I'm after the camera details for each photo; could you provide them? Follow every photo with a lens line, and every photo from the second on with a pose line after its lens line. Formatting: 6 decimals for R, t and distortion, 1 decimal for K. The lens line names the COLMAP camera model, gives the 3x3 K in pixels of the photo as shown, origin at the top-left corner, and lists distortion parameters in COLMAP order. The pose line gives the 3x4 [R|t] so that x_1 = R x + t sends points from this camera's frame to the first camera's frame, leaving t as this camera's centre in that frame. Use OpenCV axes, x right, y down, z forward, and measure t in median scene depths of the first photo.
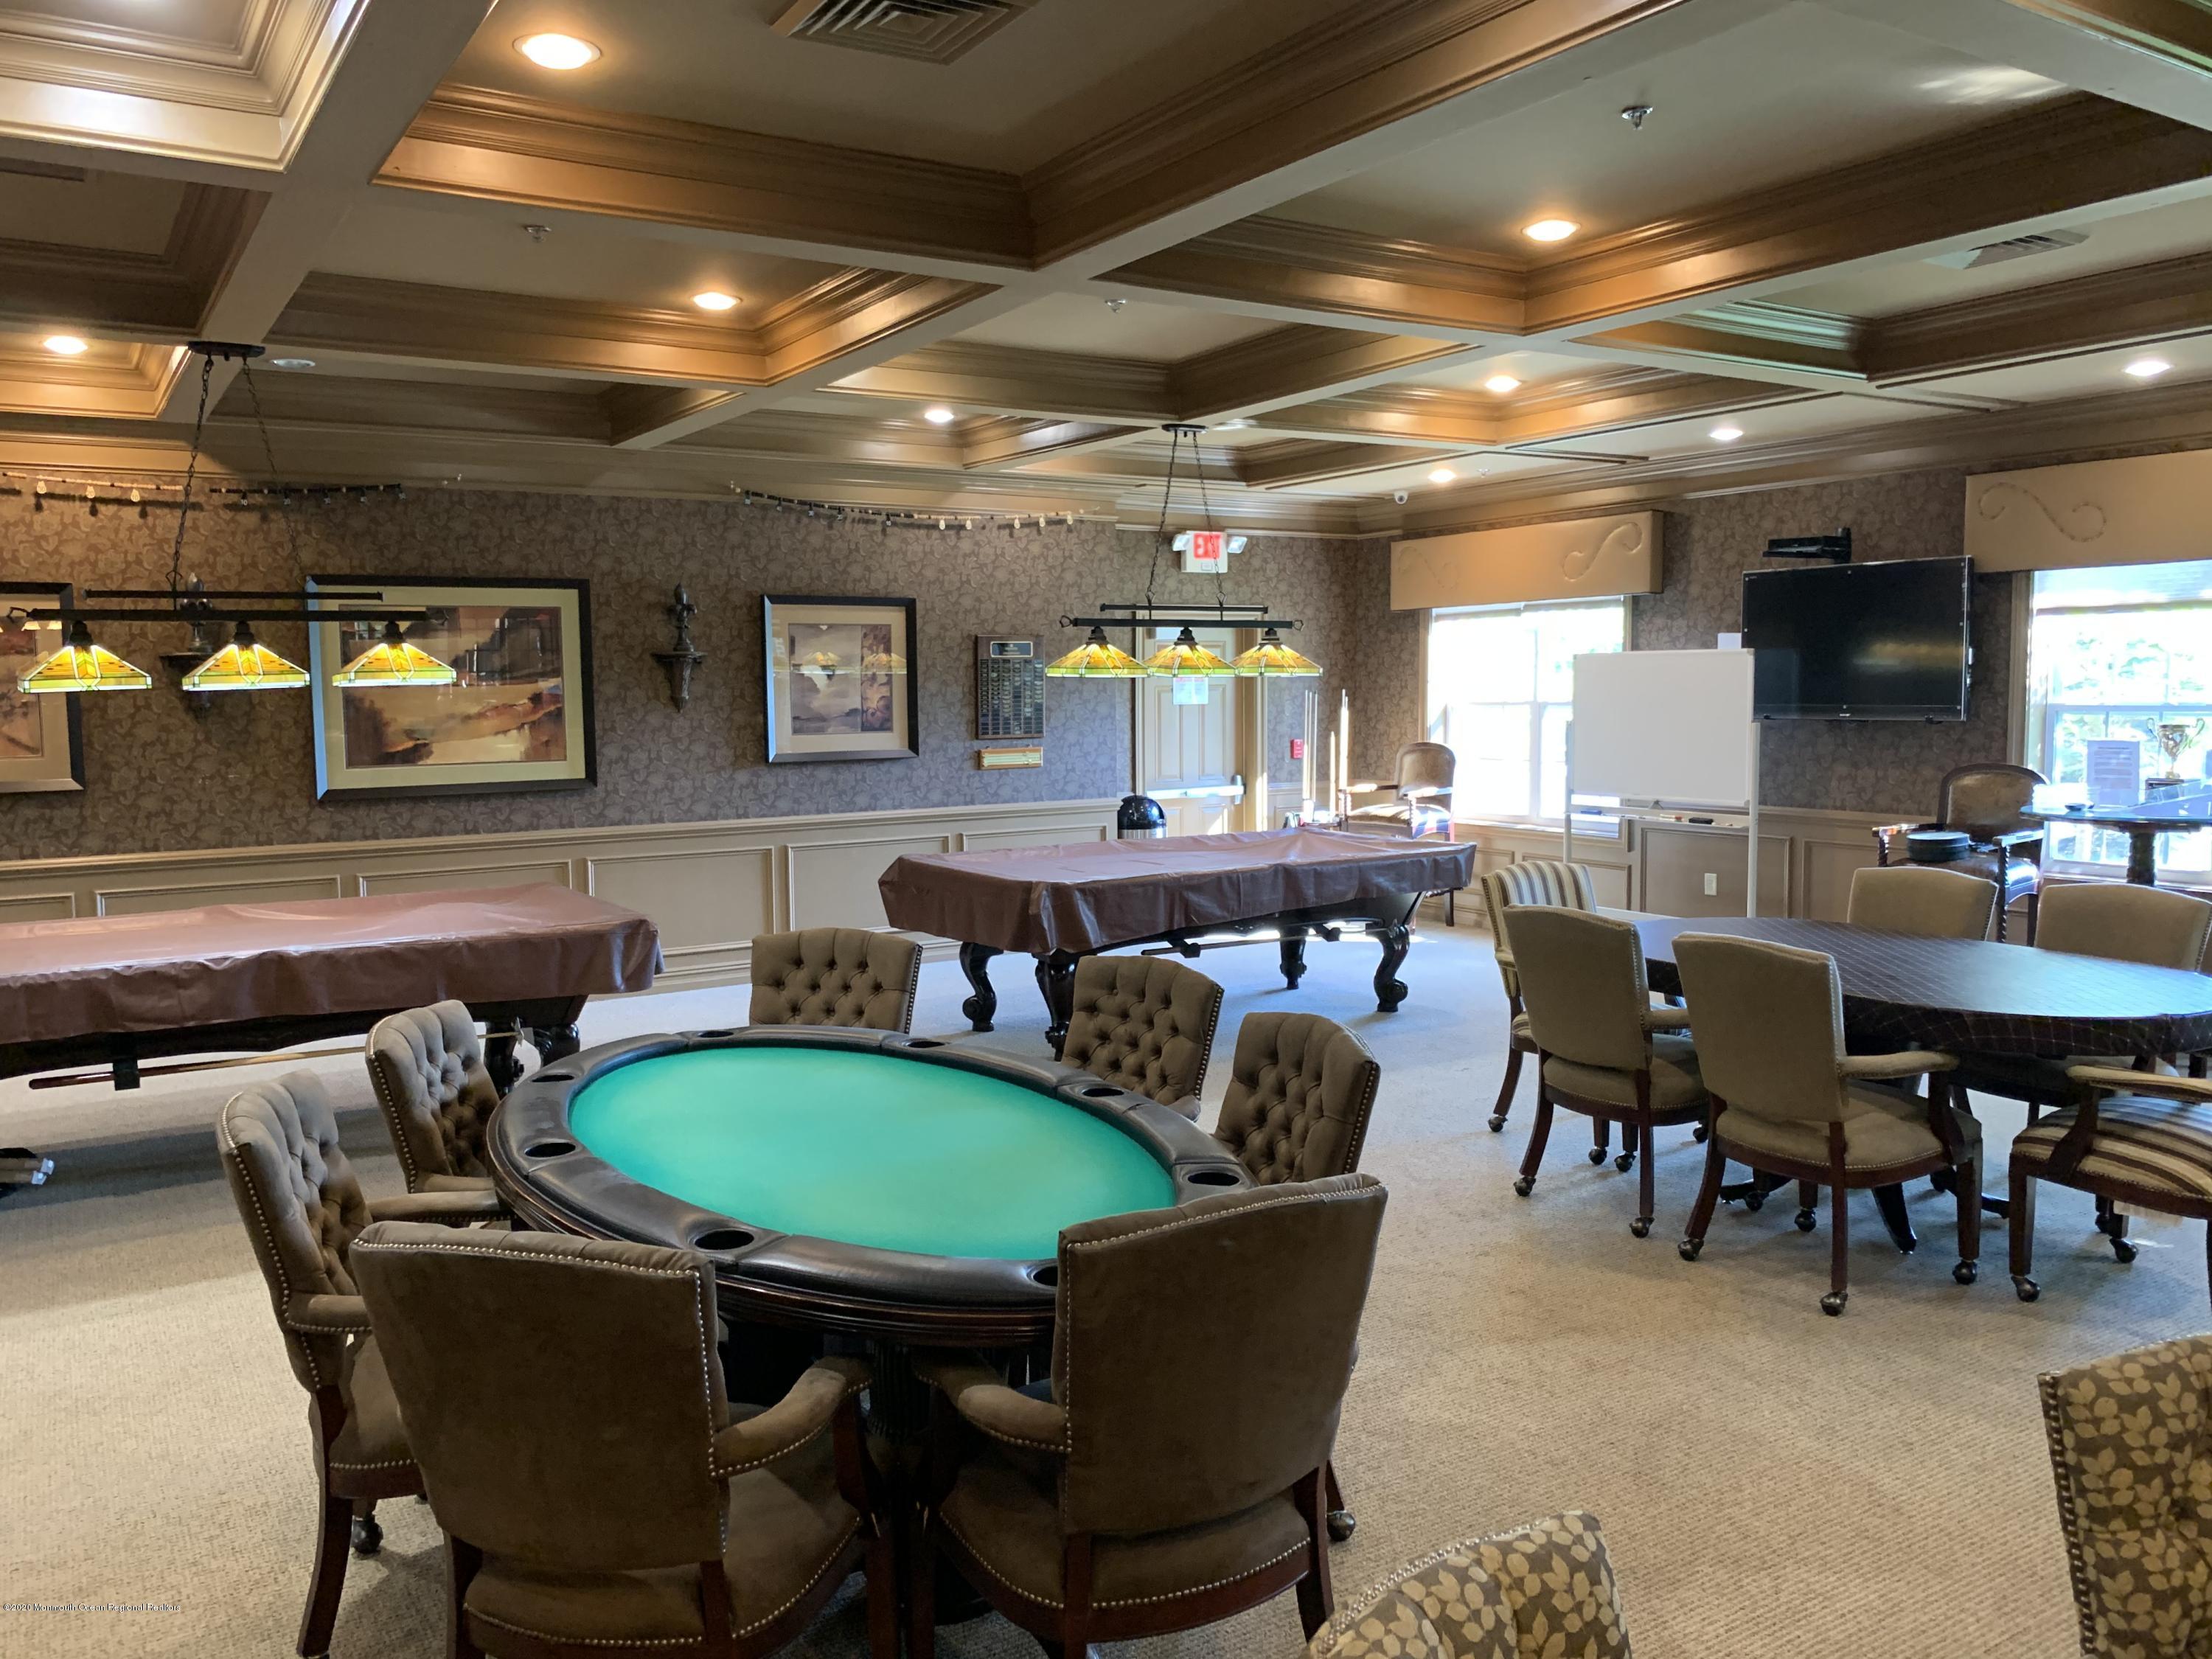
lens RADIAL K [[1694.0, 0, 1100.1], [0, 1694.0, 828.4], [0, 0, 1]] dist [0.049738, -0.052341]
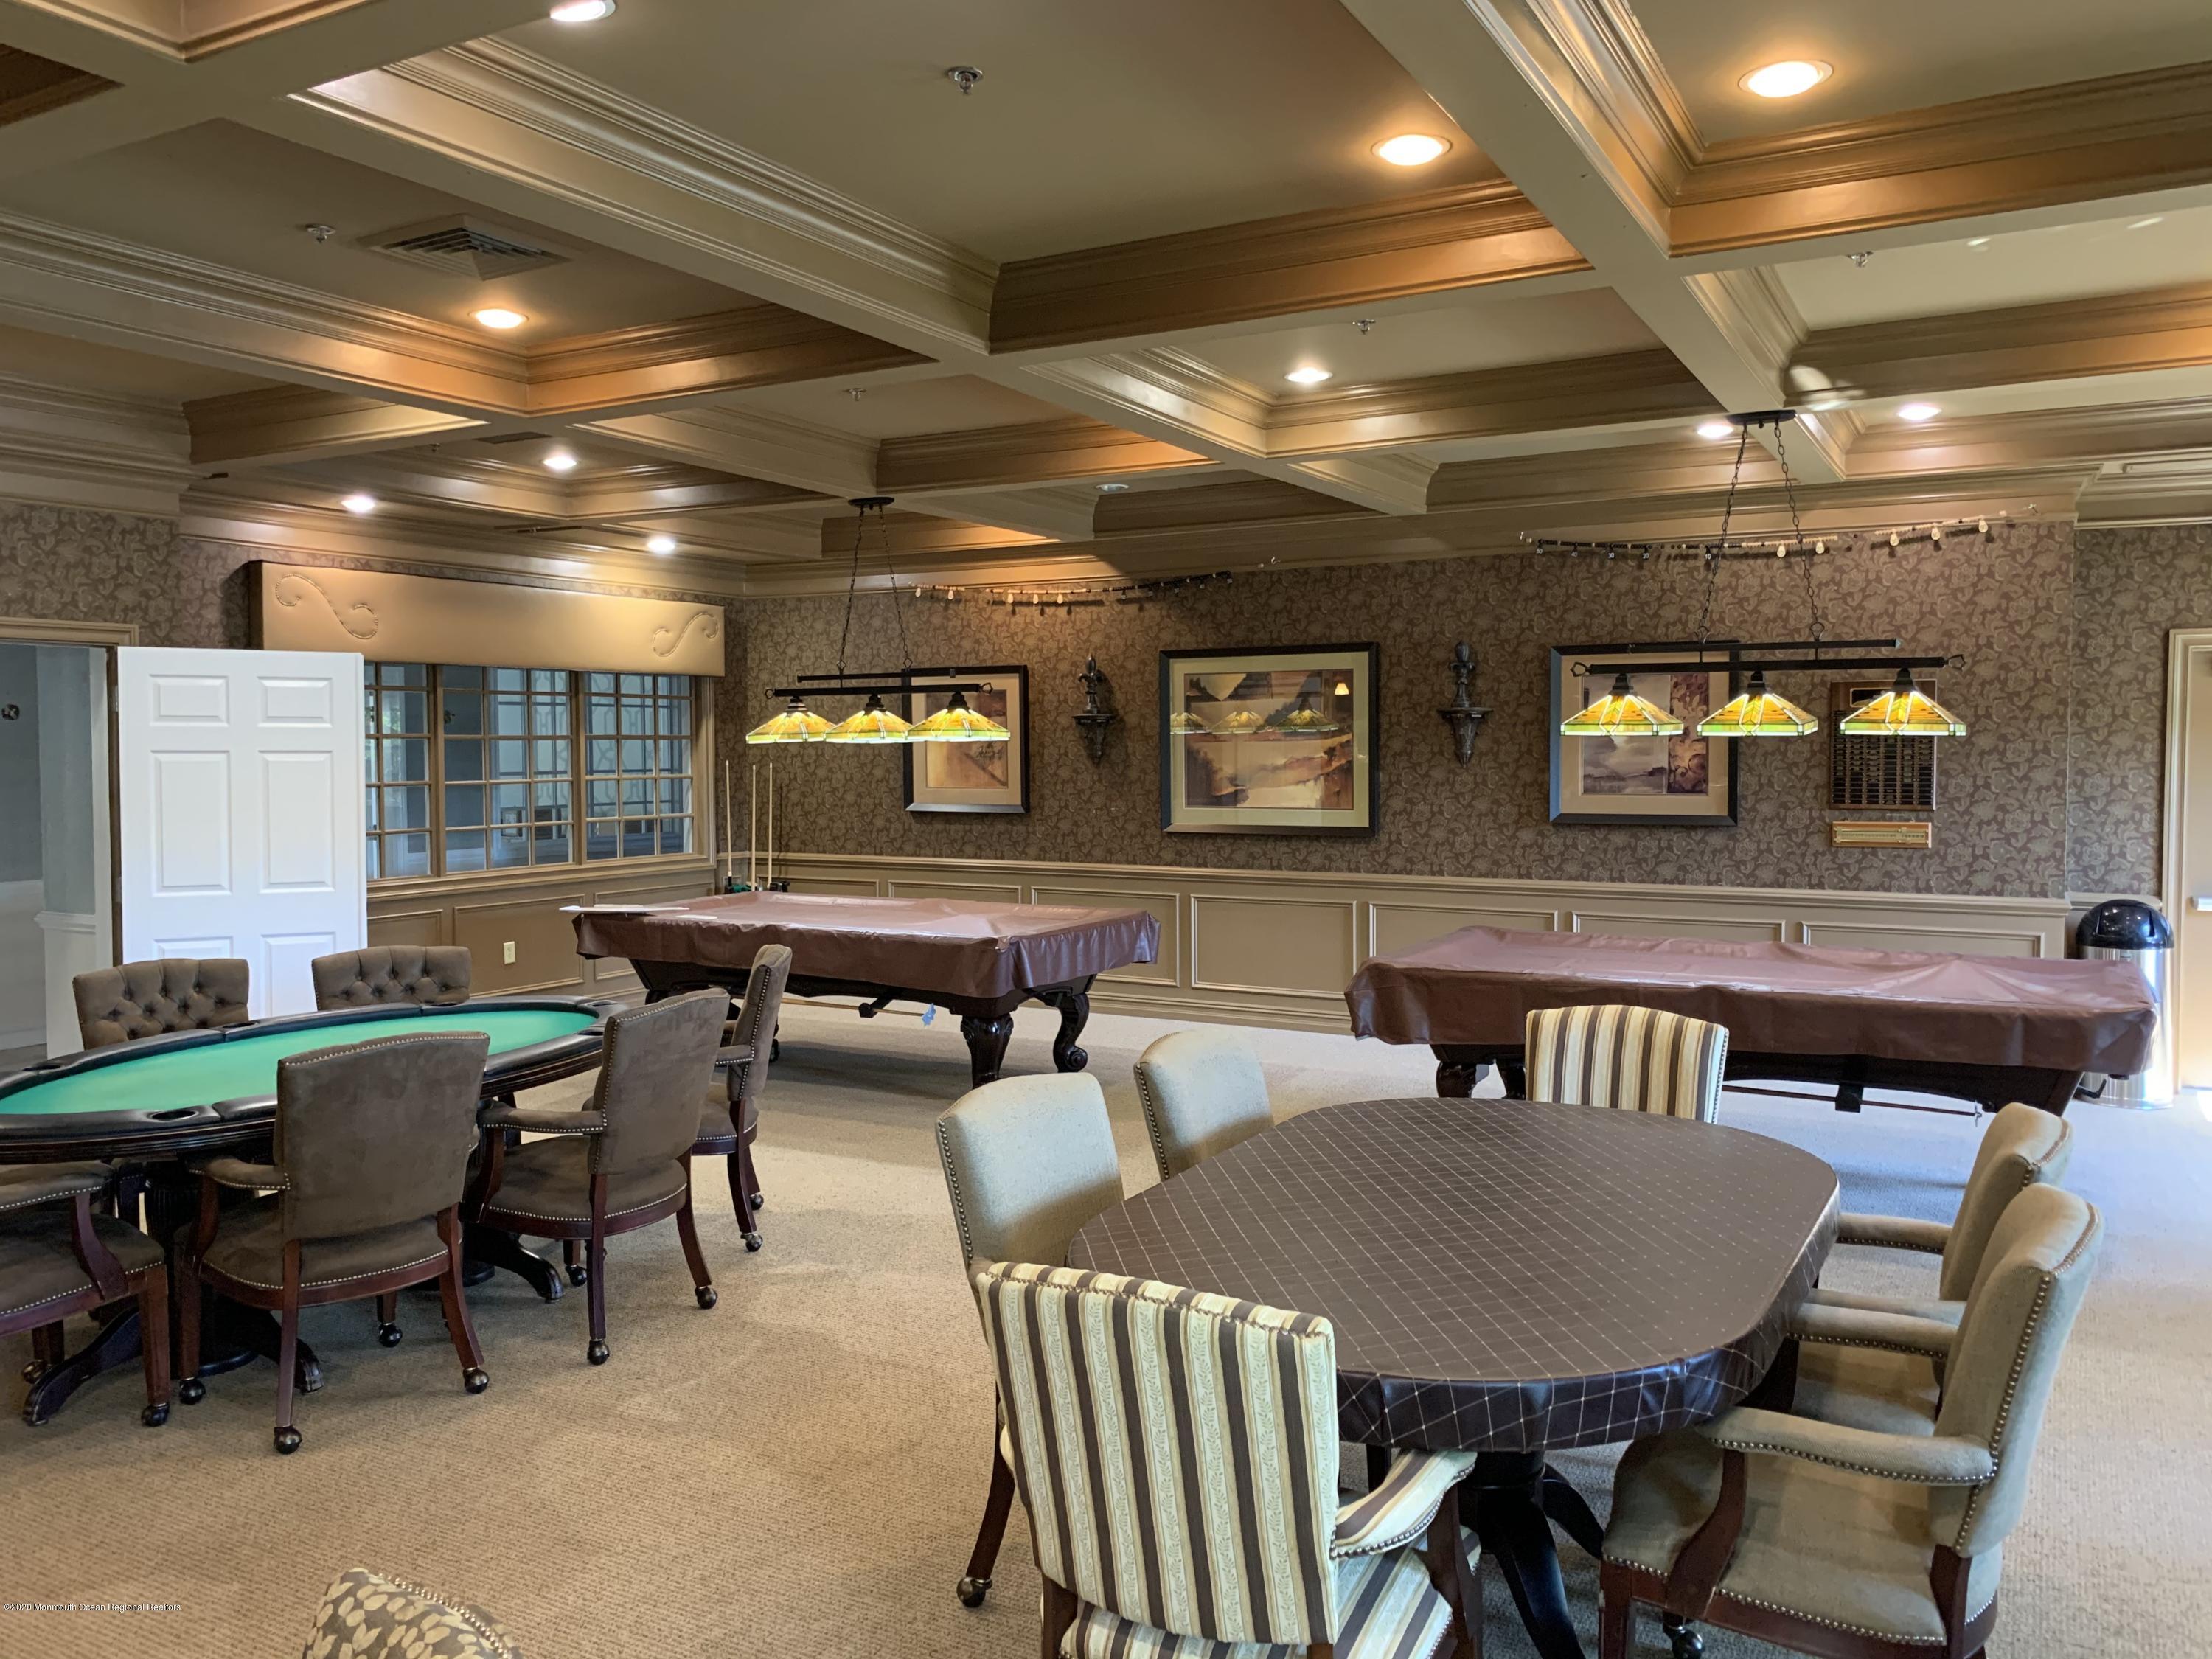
lens RADIAL K [[1694.0, 0, 1086.4], [0, 1694.0, 841.1], [0, 0, 1]] dist [0.049738, -0.052341]
pose [[0.460802, 0.062866, -0.885274, 0.545065], [-0.078359, 0.996474, 0.029975, -0.037647], [0.884037, 0.055557, 0.464103, 0.339433]]
